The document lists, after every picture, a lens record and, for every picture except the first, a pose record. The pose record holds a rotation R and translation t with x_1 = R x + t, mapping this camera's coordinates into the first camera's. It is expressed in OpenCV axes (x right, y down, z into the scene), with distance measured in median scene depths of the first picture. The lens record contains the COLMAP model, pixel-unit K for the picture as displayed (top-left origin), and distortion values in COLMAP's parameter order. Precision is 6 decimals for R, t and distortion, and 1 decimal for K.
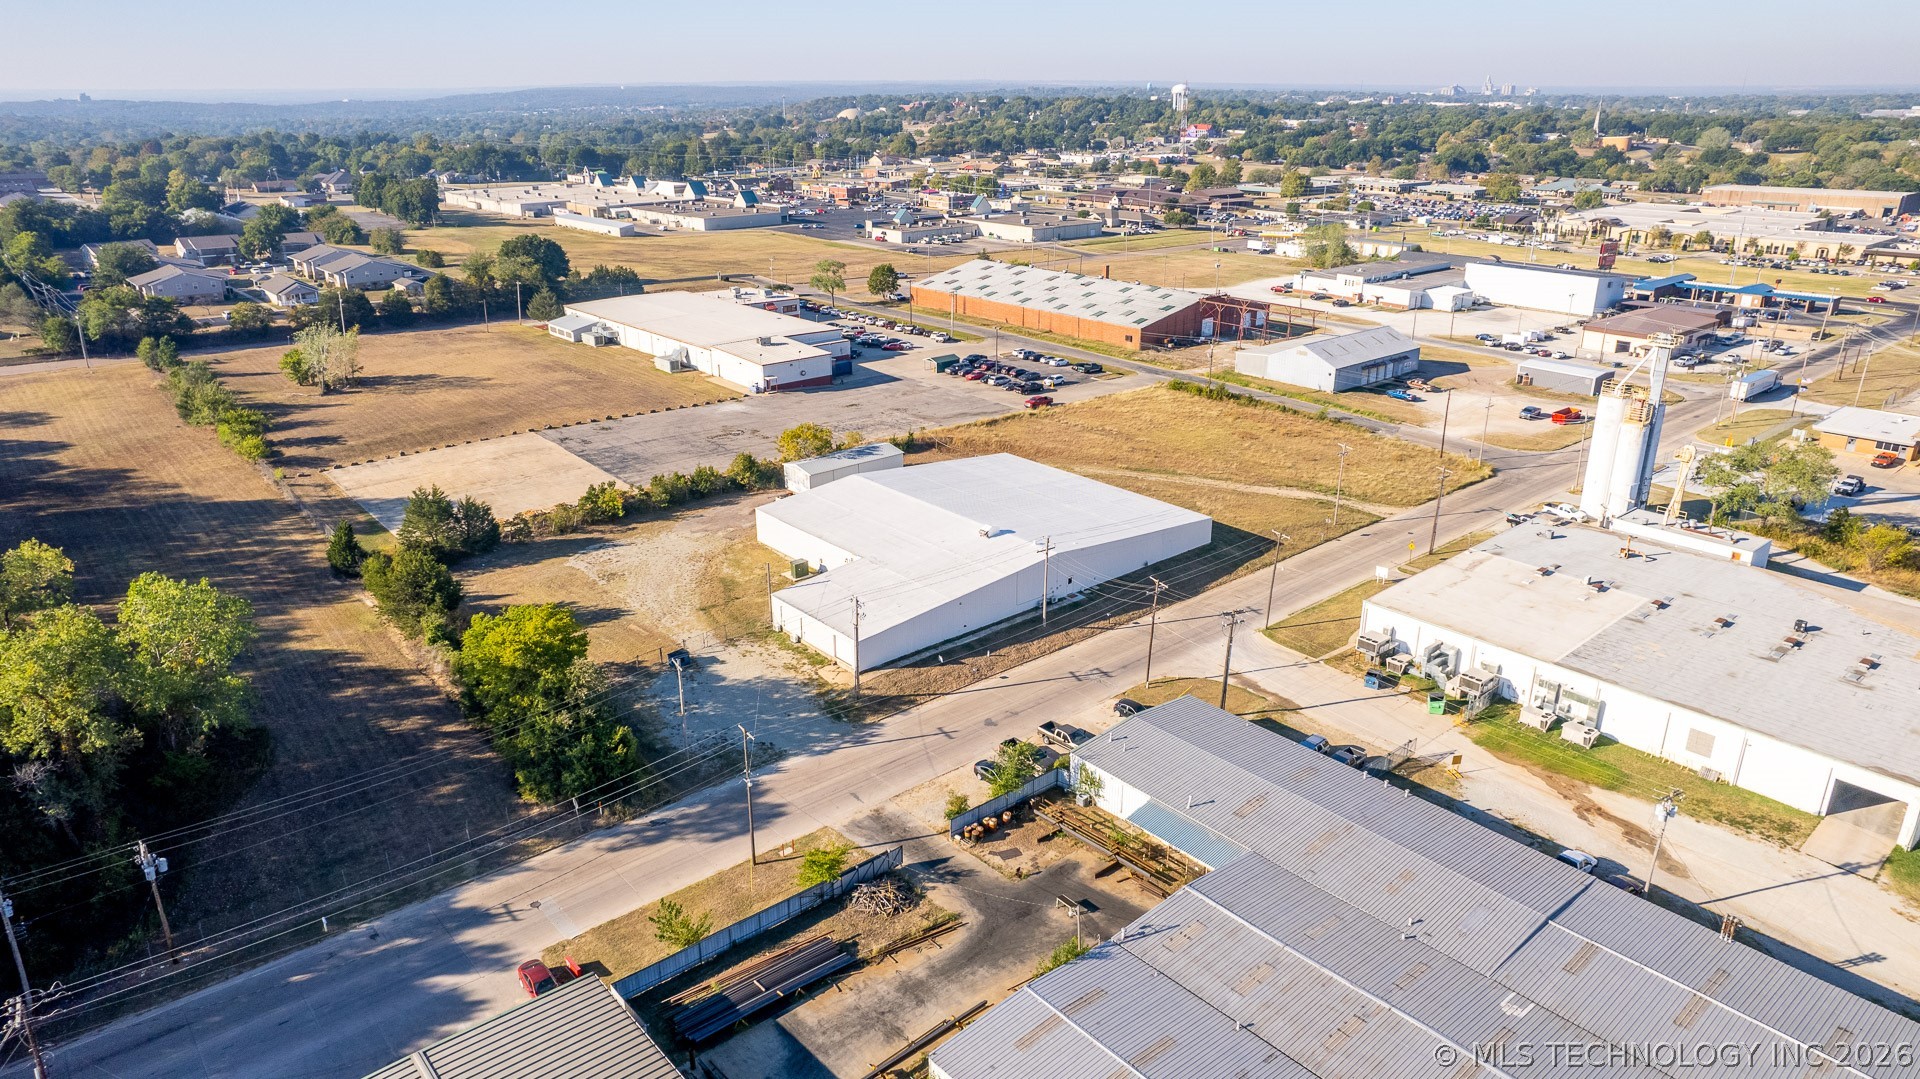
lens RADIAL K [[1221.9, 0, 960.0], [0, 1221.9, 539.5], [0, 0, 1]] dist [-0.062424, 0.069647]
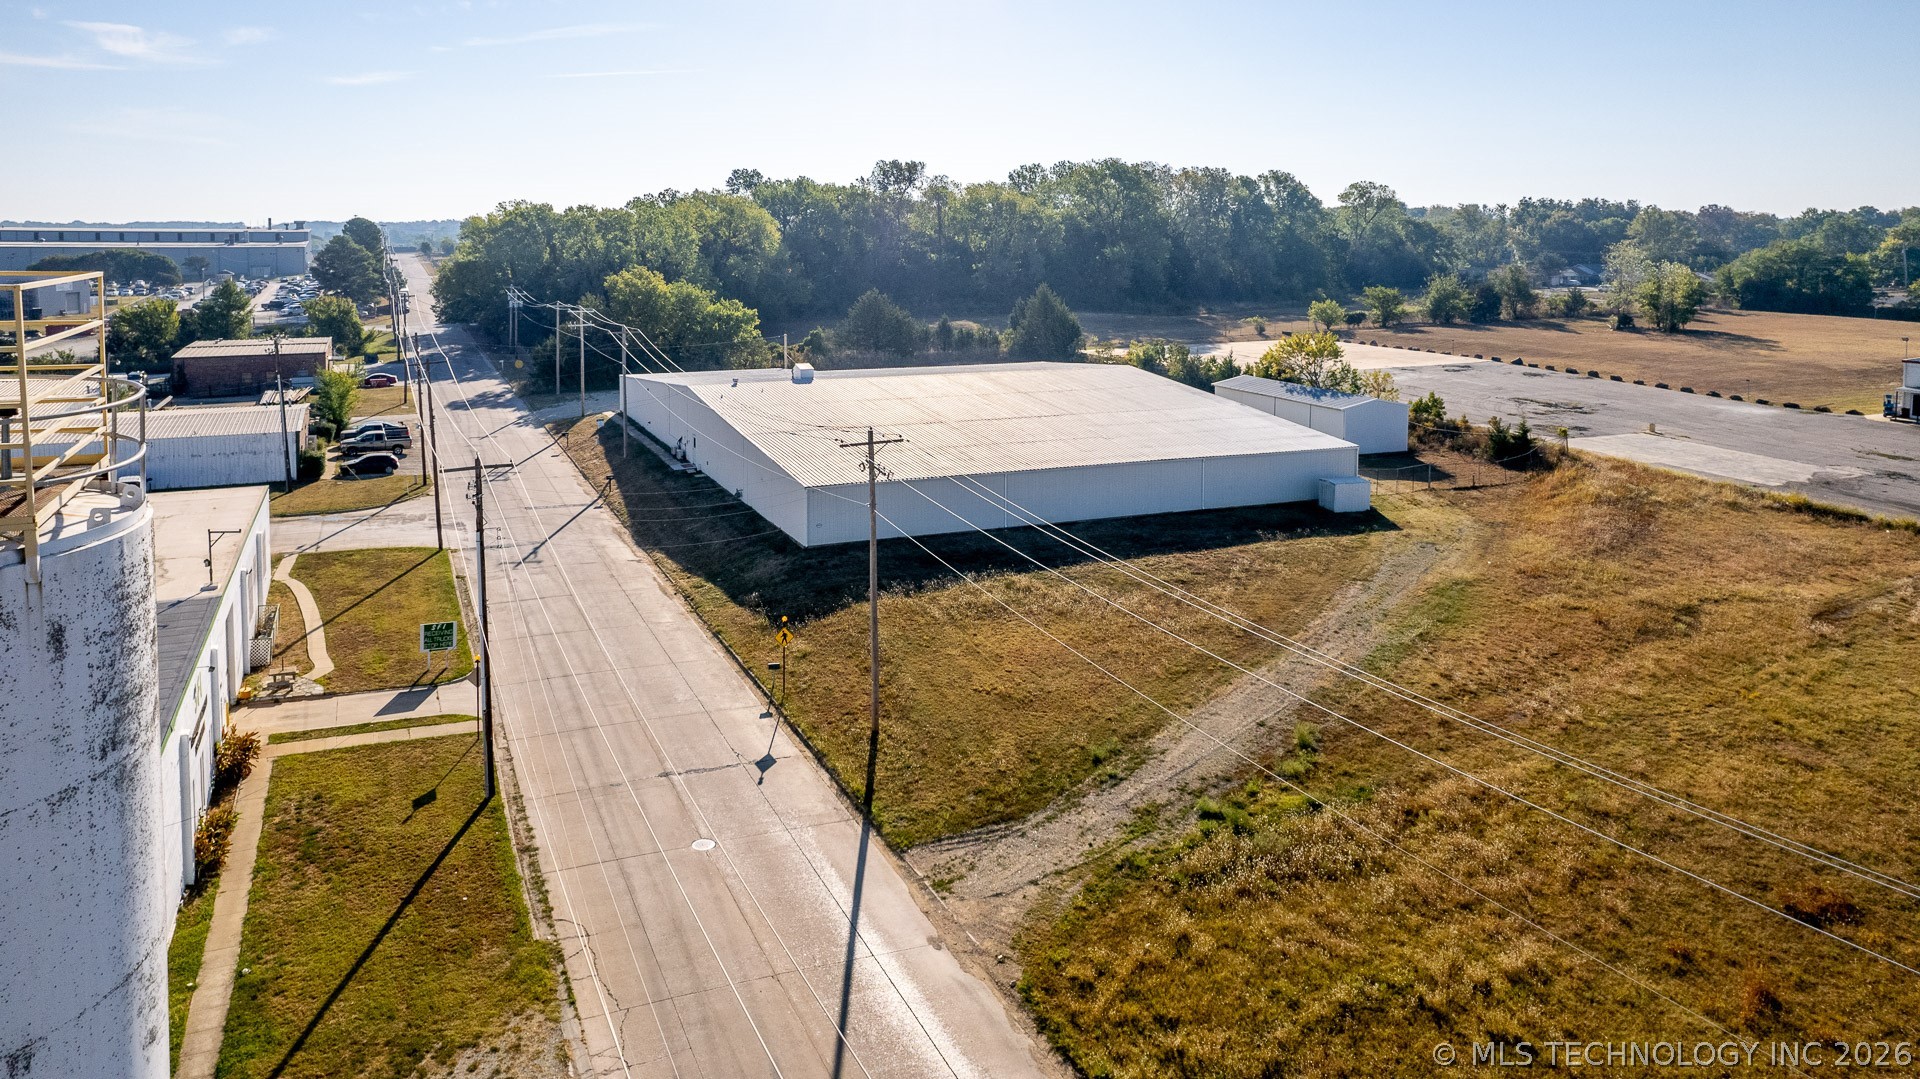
lens RADIAL K [[1221.9, 0, 960.0], [0, 1221.9, 539.5], [0, 0, 1]] dist [-0.062424, 0.069647]
pose [[-0.290389, 0.239681, -0.926406, 0.703923], [-0.340072, 0.879075, 0.334033, -0.195925], [0.894441, 0.412044, -0.173765, 1.338614]]
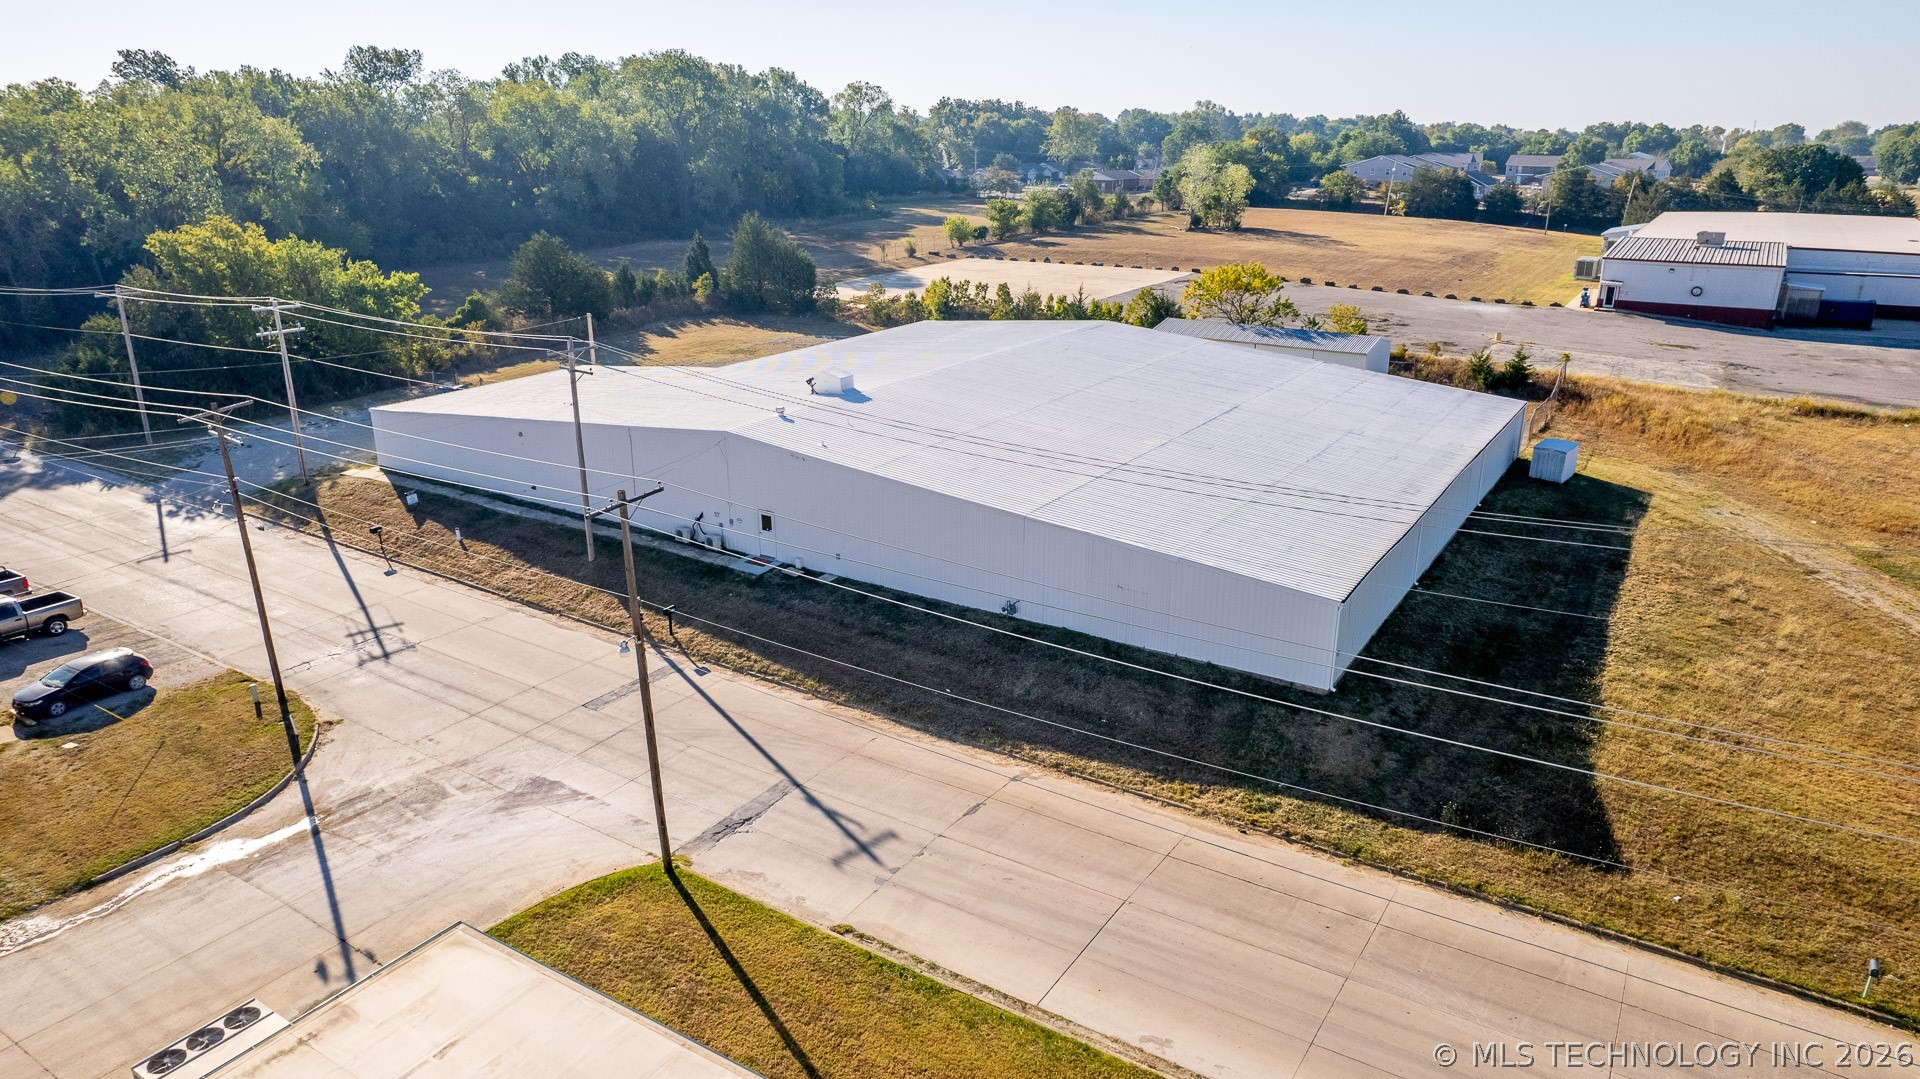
lens RADIAL K [[1221.9, 0, 960.0], [0, 1221.9, 539.5], [0, 0, 1]] dist [-0.062424, 0.069647]
pose [[0.285707, 0.310436, -0.906643, 0.499589], [-0.338914, 0.917670, 0.207411, -0.068691], [0.896386, 0.248016, 0.367396, 0.976280]]
